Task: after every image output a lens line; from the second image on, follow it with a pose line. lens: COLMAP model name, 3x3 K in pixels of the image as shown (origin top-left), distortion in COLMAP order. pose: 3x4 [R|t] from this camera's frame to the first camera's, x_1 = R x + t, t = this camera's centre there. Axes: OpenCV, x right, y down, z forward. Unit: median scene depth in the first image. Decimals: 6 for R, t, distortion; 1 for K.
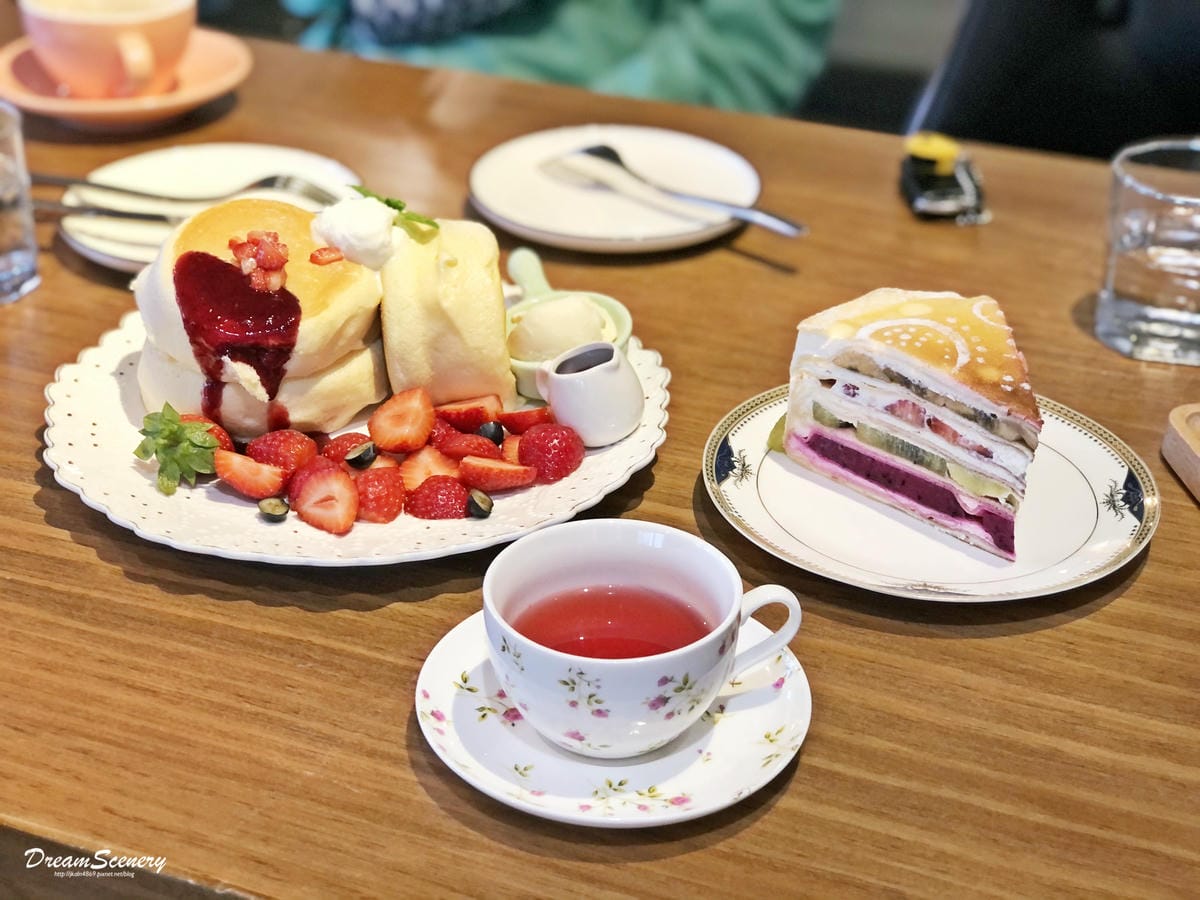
lens RADIAL K [[2008.7, 0, 600.0], [0, 2008.7, 450.0], [0, 0, 1]] dist [-0.111285, 1.046043]
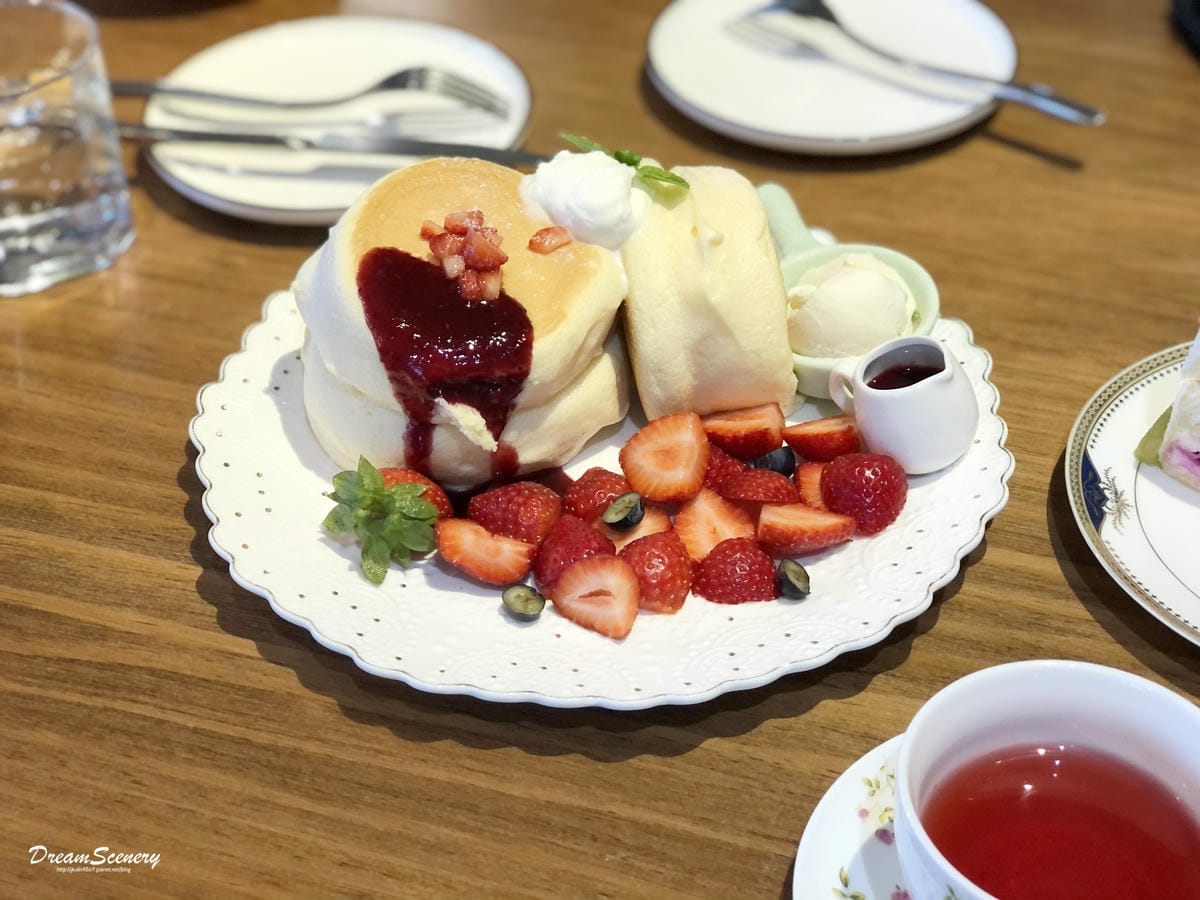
lens RADIAL K [[2008.7, 0, 600.0], [0, 2008.7, 450.0], [0, 0, 1]] dist [-0.111285, 1.046043]
pose [[0.998497, -0.053875, 0.010017, -0.135158], [0.051650, 0.986341, 0.156407, -0.141609], [-0.018307, -0.155654, 0.987642, 0.252059]]
